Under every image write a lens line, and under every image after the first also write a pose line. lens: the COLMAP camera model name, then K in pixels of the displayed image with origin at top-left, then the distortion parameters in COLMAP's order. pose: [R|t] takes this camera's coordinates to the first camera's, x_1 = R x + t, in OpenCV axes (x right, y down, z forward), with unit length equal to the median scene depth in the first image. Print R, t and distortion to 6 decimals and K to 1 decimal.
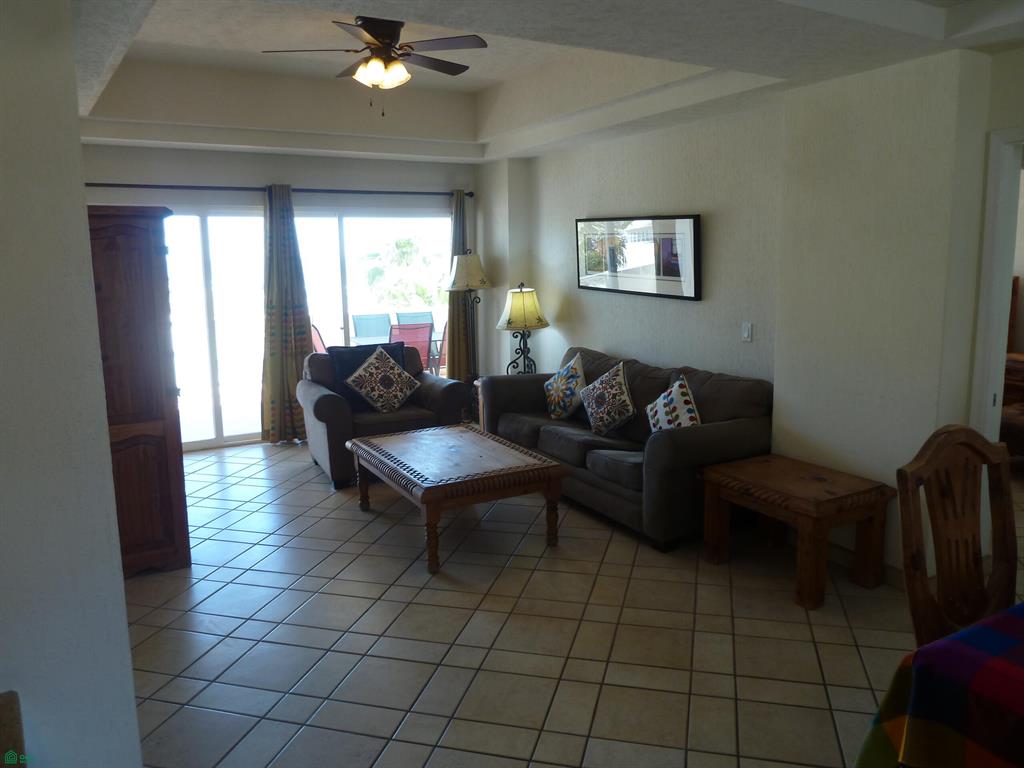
lens RADIAL K [[763.1, 0, 514.0], [0, 763.1, 377.6], [0, 0, 1]] dist [-0.048301, 0.023440]
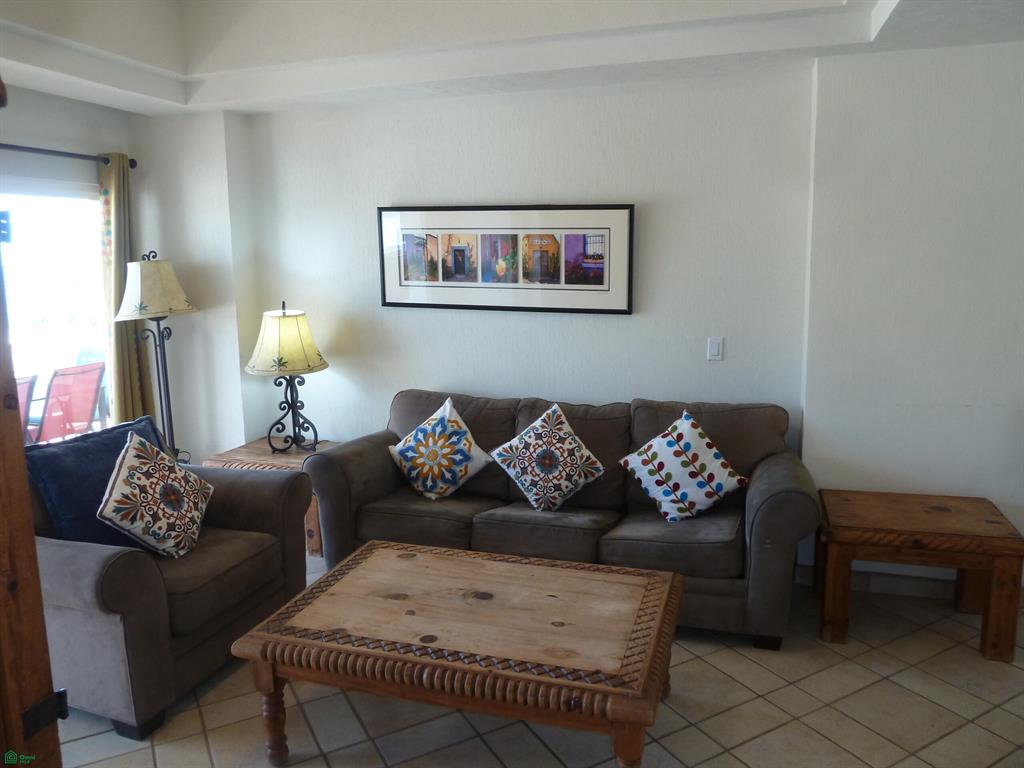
lens RADIAL K [[763.1, 0, 514.0], [0, 763.1, 377.6], [0, 0, 1]] dist [-0.048301, 0.023440]
pose [[0.721773, -0.105641, 0.684020, -0.345900], [0.115747, 0.992789, 0.031192, -0.065719], [-0.682383, 0.056659, 0.728796, 0.452268]]
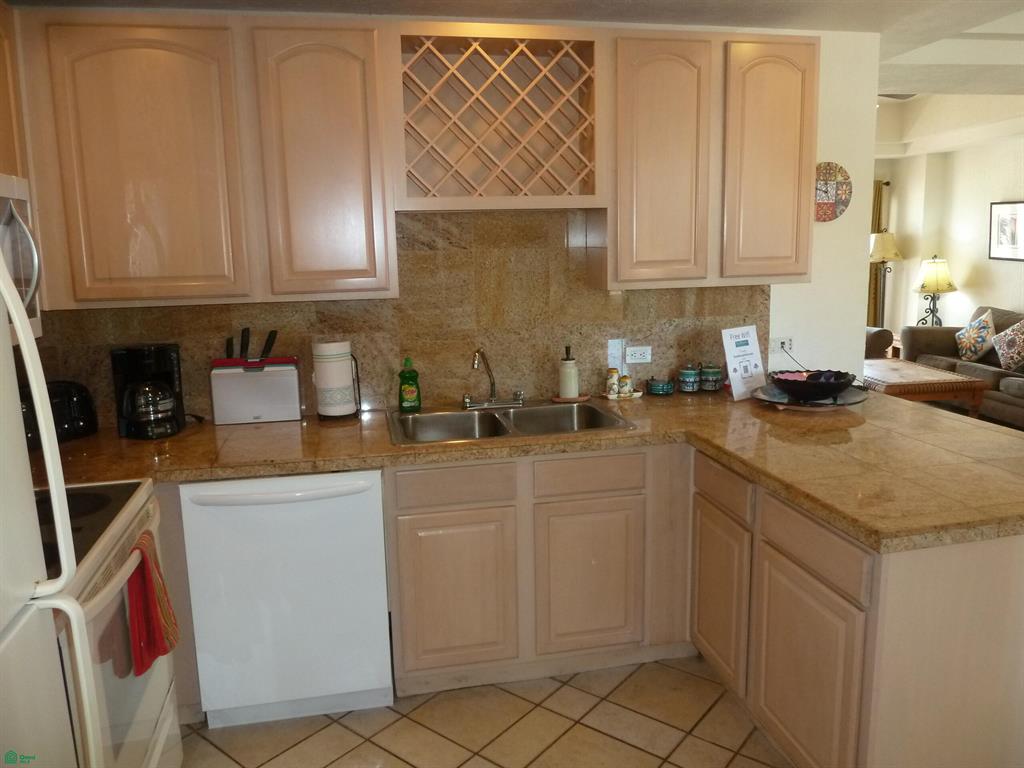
lens RADIAL K [[763.1, 0, 514.0], [0, 763.1, 377.6], [0, 0, 1]] dist [-0.048301, 0.023440]
pose [[0.912948, 0.057286, -0.404035, -0.125286], [-0.048675, 0.998316, 0.031560, 0.079211], [0.405163, -0.009146, 0.914199, -0.453263]]
